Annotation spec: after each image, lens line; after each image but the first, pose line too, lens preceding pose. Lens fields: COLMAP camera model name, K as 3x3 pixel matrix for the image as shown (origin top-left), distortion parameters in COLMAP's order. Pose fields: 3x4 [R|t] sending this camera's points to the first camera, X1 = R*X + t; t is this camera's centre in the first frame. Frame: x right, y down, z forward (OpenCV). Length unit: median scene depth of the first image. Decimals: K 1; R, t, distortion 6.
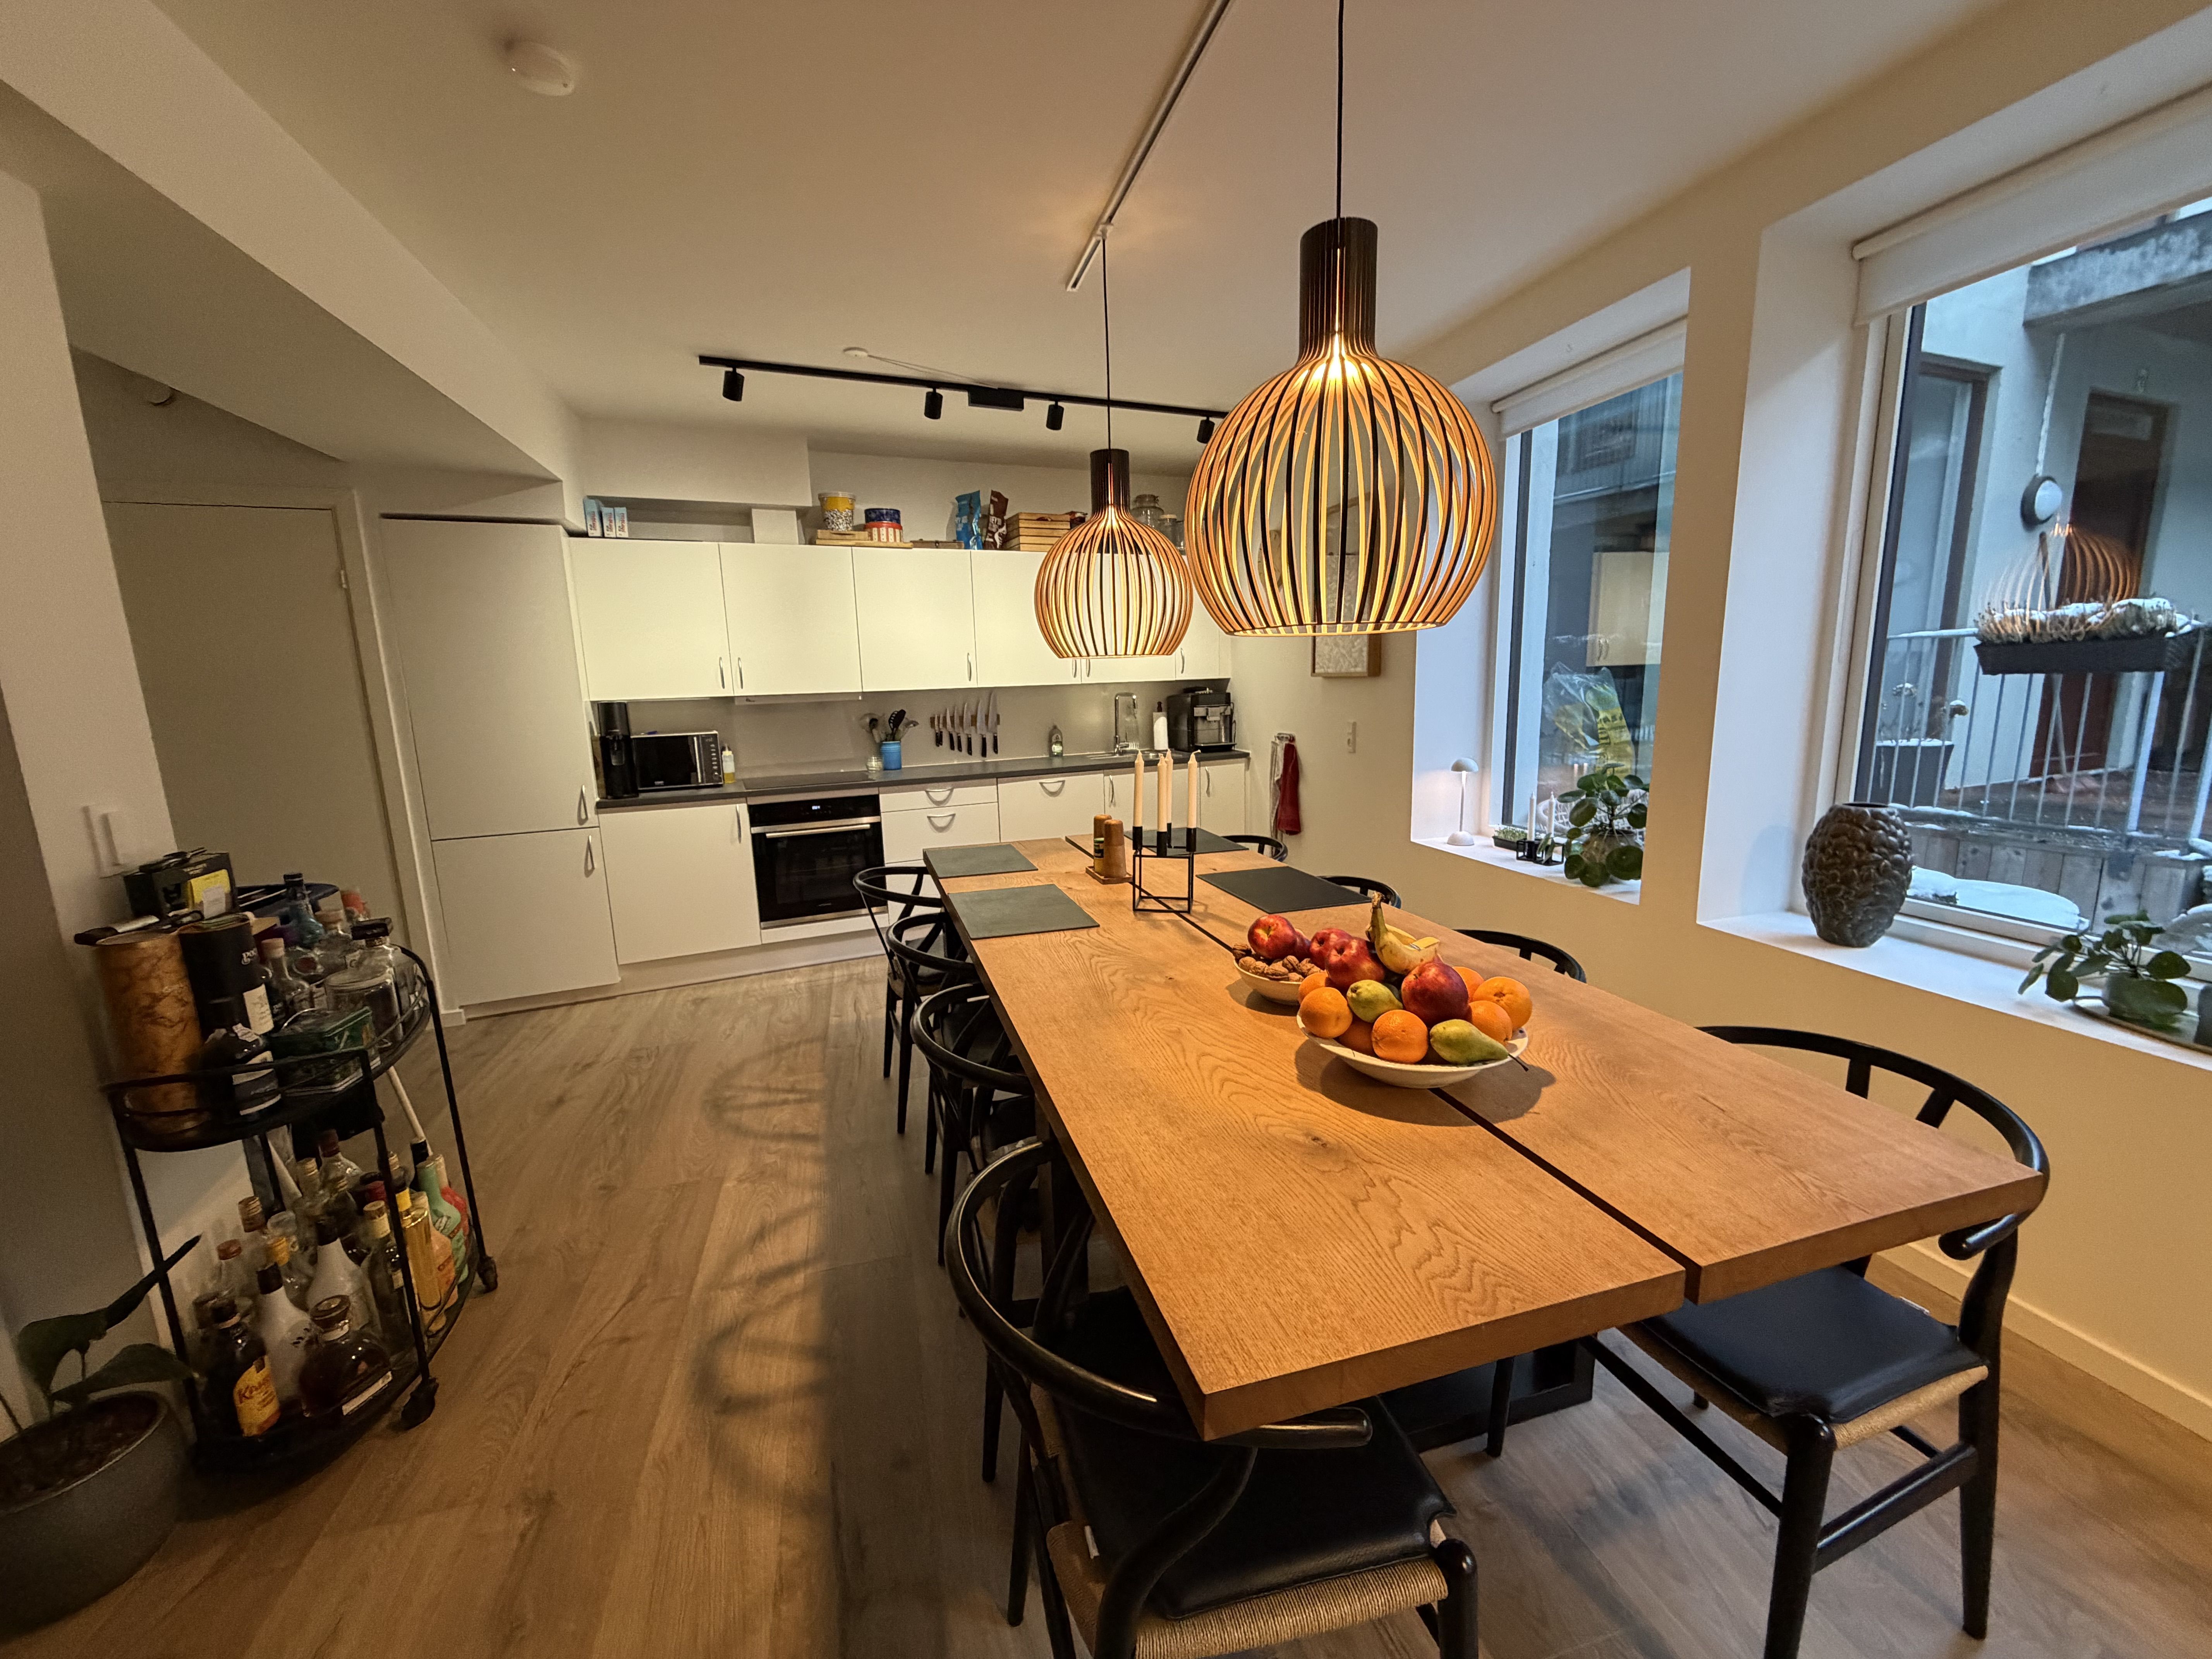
lens RADIAL K [[873.1, 0, 1101.2], [0, 873.1, 830.3], [0, 0, 1]] dist [-0.000154, -0.000017]
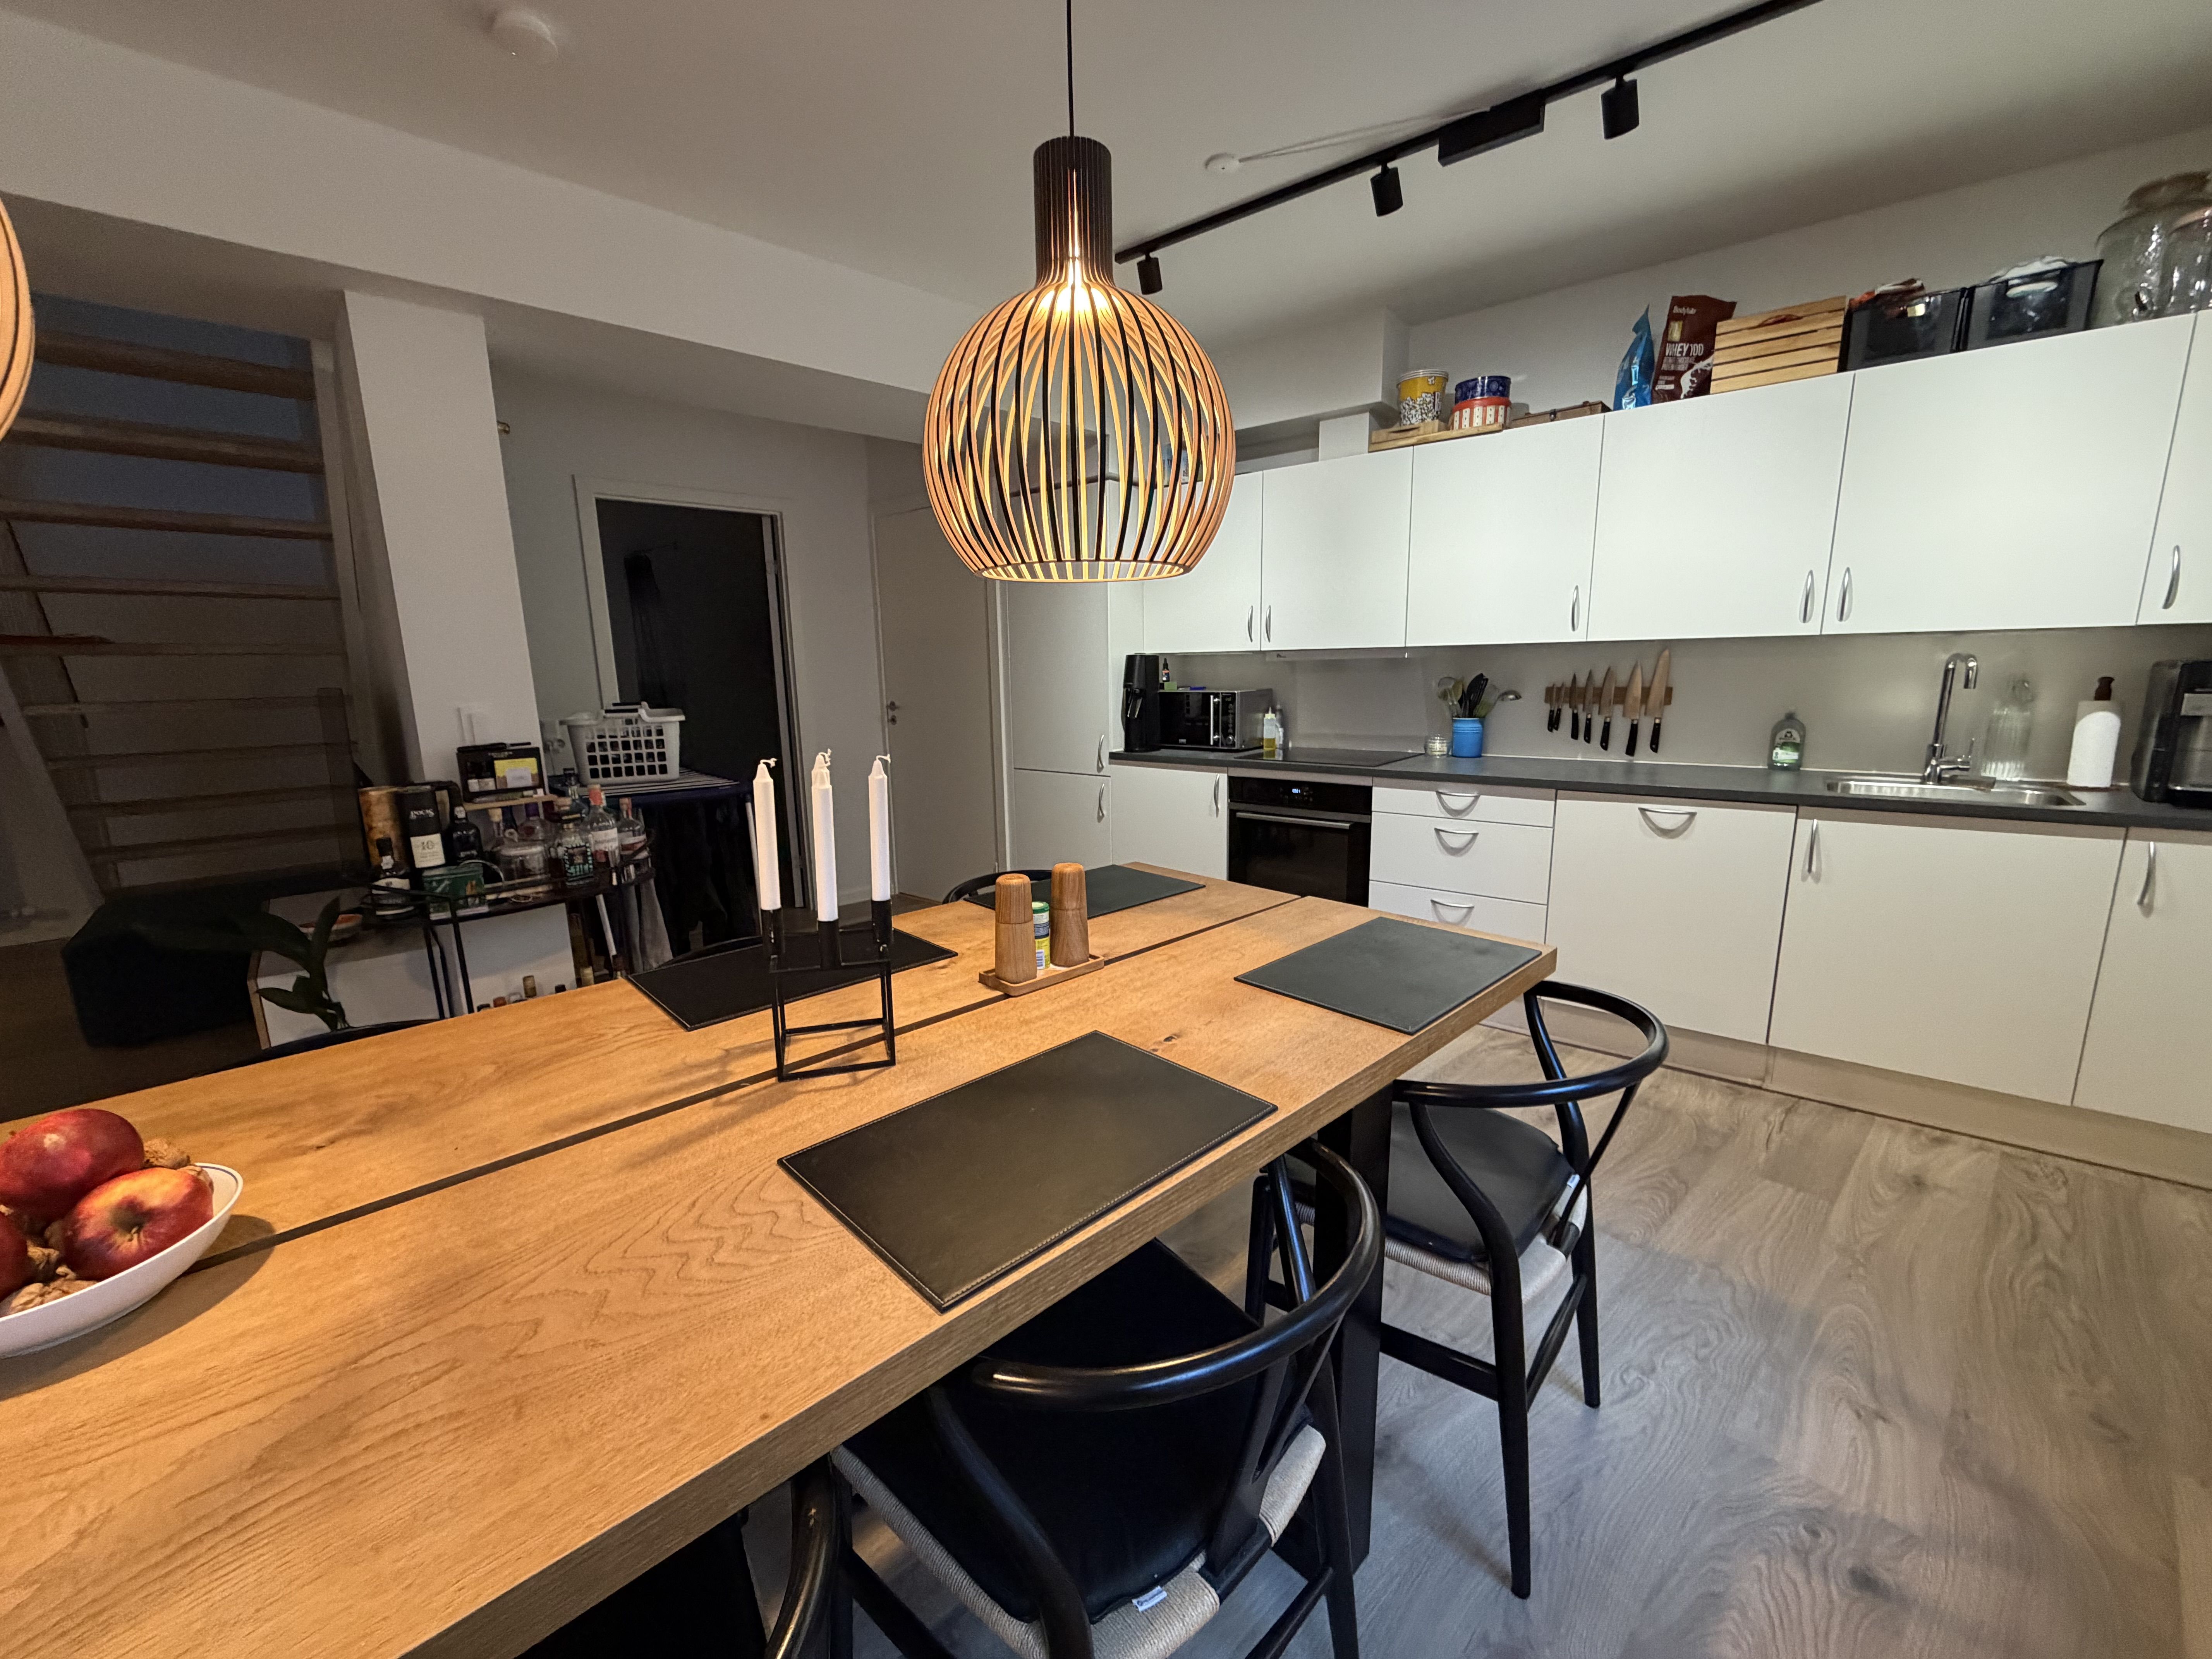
lens RADIAL K [[879.7, 0, 1106.0], [0, 879.7, 829.5], [0, 0, 1]] dist [0.001100, 0.000005]
pose [[0.455729, 0.187251, -0.870200, 0.296359], [-0.150088, 0.979790, 0.132231, -0.070180], [0.877374, 0.070345, 0.474623, 0.451261]]
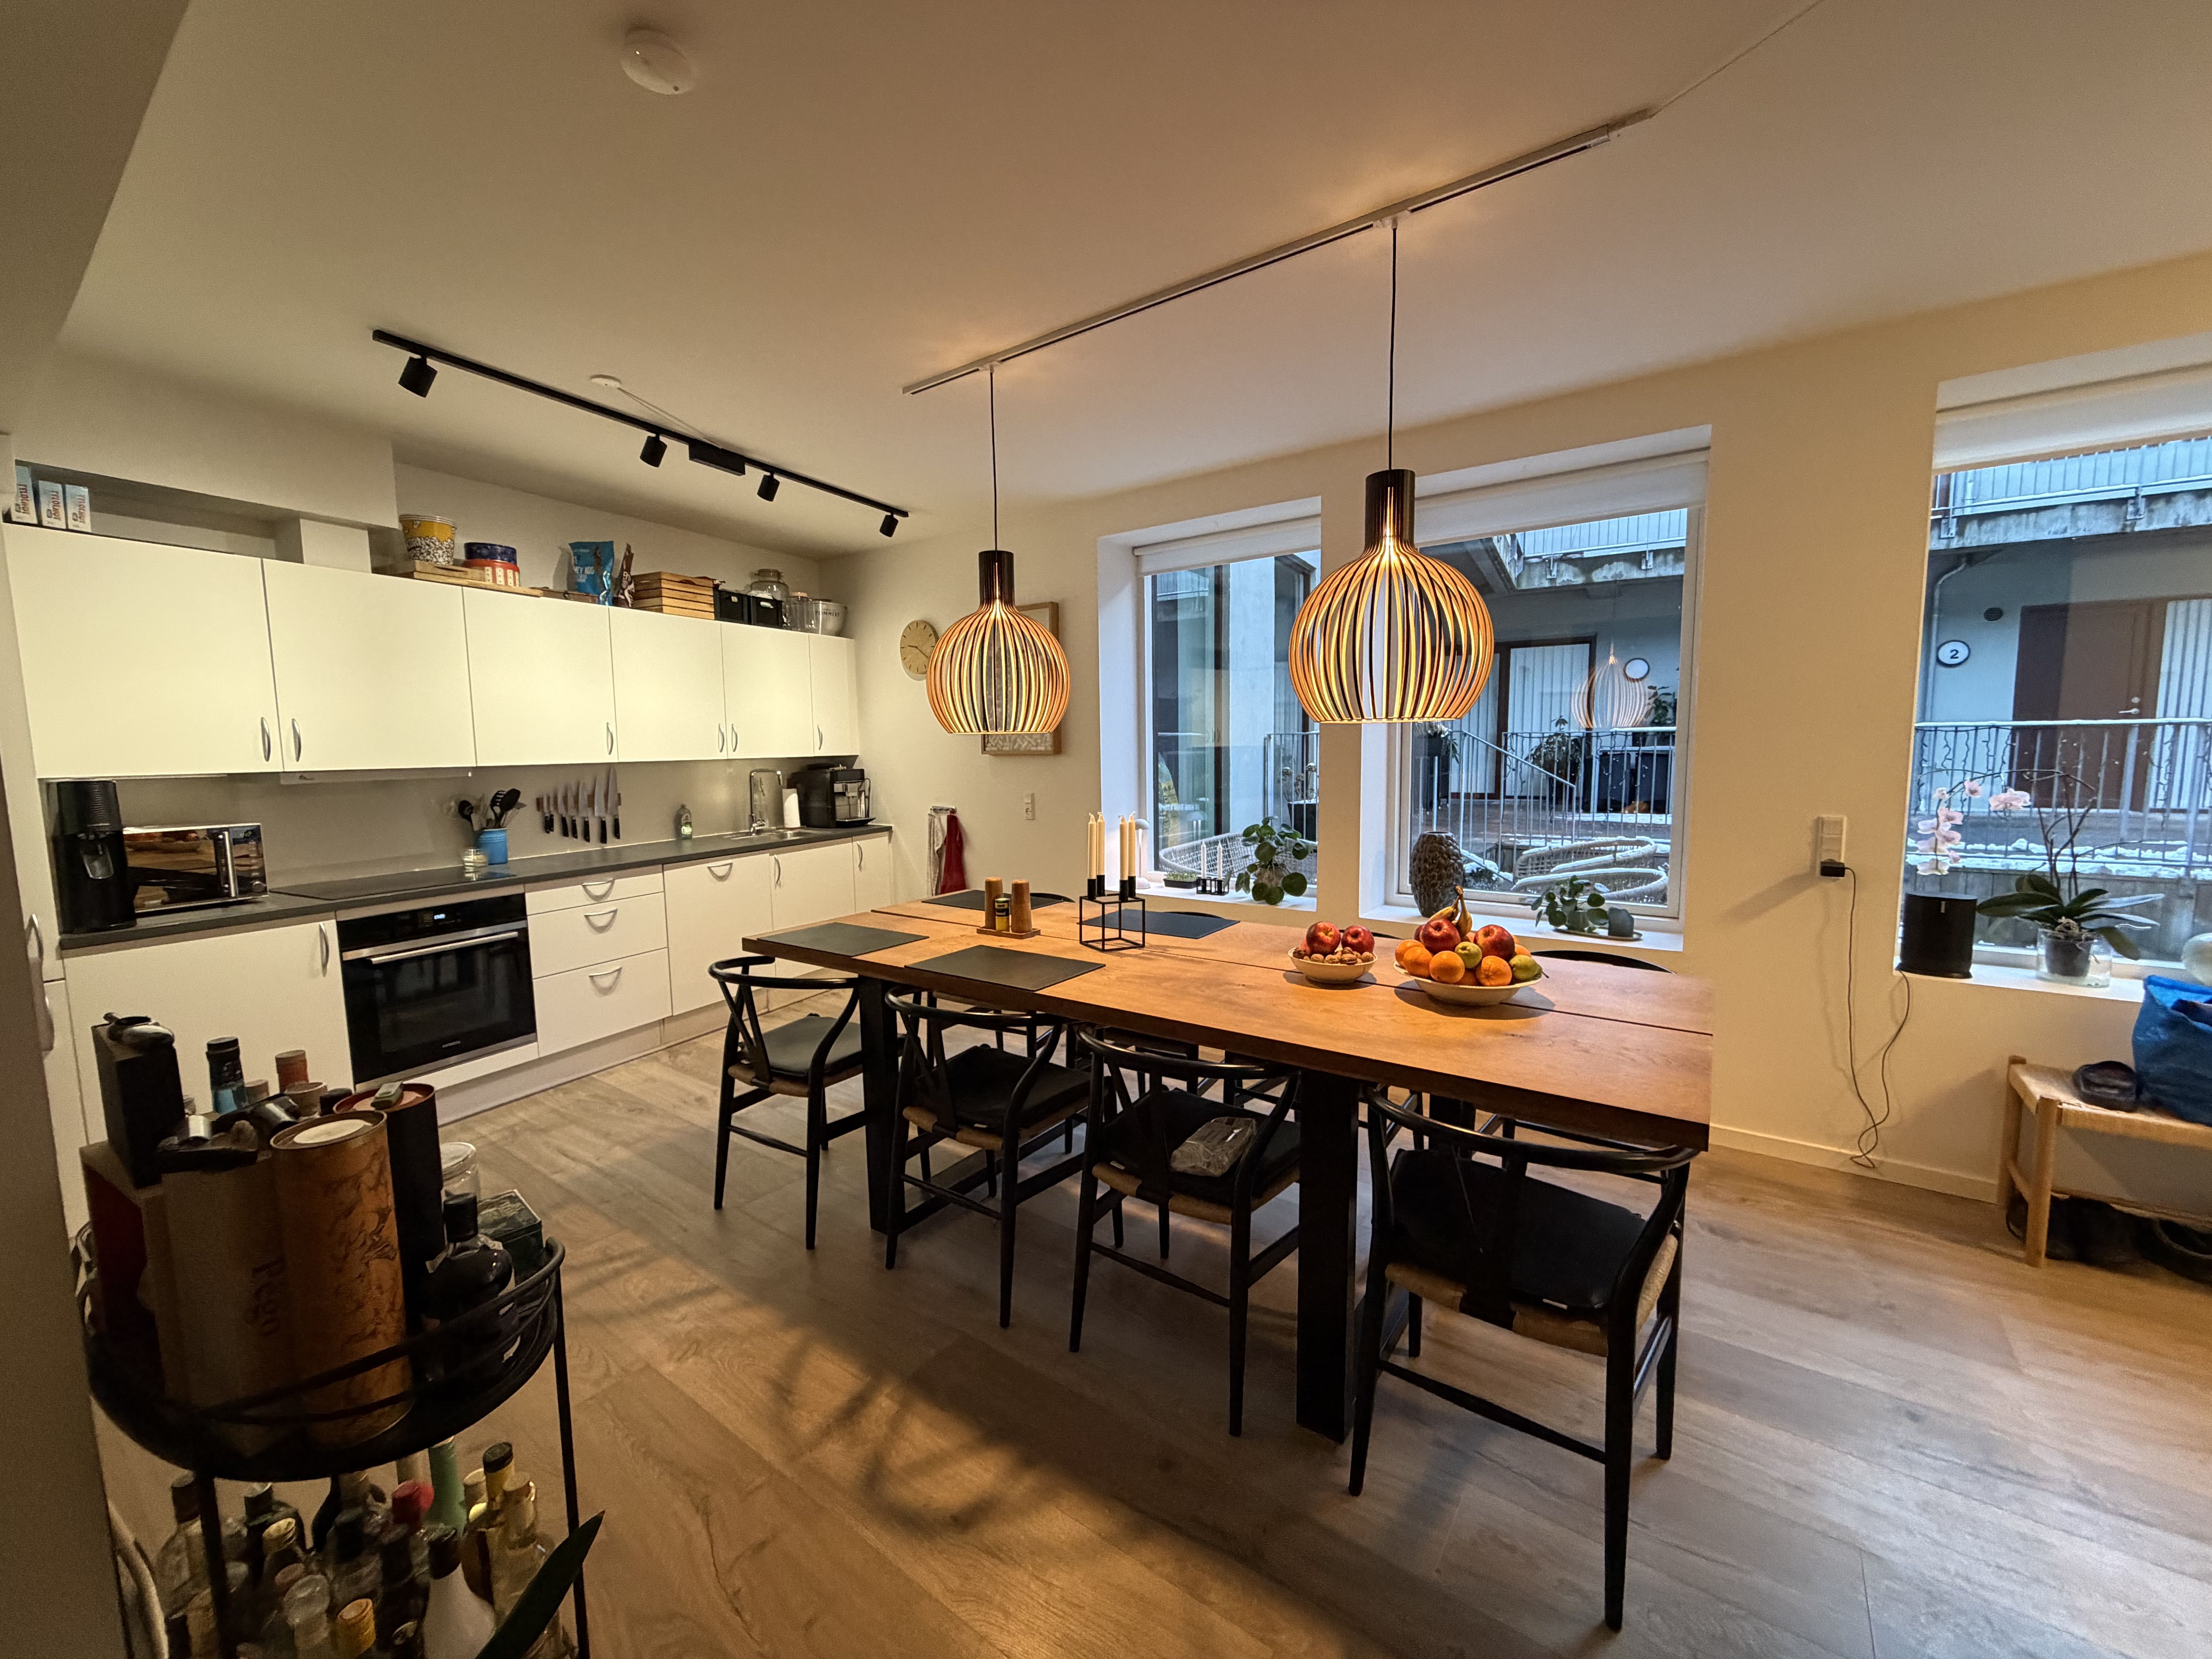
lens RADIAL K [[873.1, 0, 1101.2], [0, 873.1, 830.3], [0, 0, 1]] dist [-0.000154, -0.000017]
pose [[0.782954, -0.042829, 0.620603, -0.334613], [0.098827, 0.993521, -0.056116, -0.001317], [-0.614179, 0.105269, 0.782114, 0.042381]]
